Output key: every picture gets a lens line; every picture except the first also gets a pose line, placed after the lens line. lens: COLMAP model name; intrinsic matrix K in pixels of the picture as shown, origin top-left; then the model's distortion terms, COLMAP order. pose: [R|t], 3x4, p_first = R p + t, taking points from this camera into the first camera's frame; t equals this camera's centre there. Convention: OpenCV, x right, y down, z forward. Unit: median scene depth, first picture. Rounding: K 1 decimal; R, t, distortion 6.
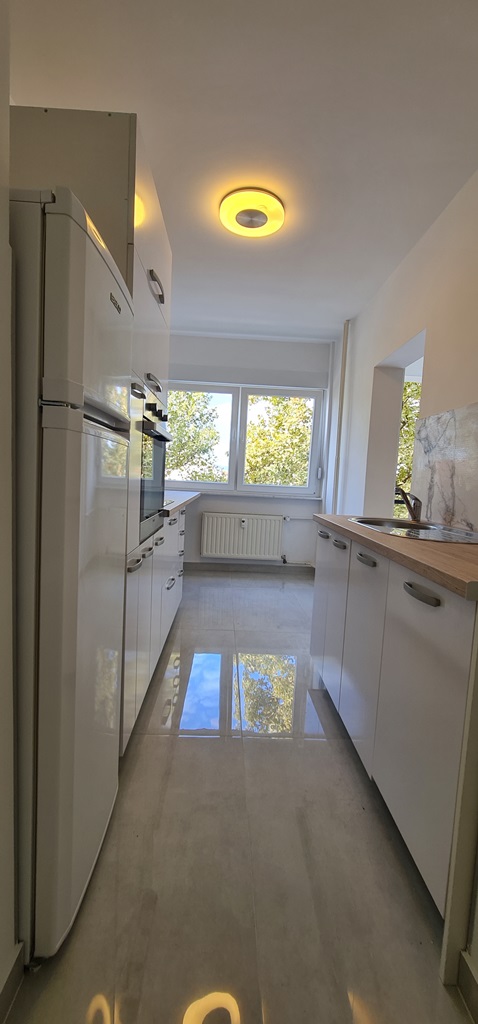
lens RADIAL K [[416.3, 0, 238.9], [0, 416.3, 514.4], [0, 0, 1]] dist [0.002500, 0.000178]
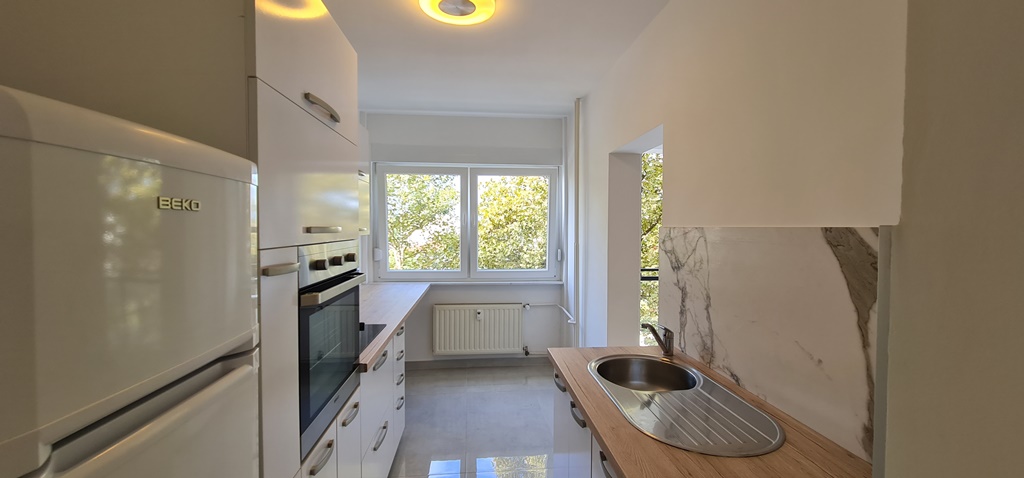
lens RADIAL K [[416.3, 0, 515.0], [0, 416.3, 237.0], [0, 0, 1]] dist [0.002500, 0.000178]
pose [[0.996497, -0.046383, 0.069592, 0.033598], [0.050623, 0.996887, -0.060448, -0.089121], [-0.066572, 0.063760, 0.995742, 0.081882]]
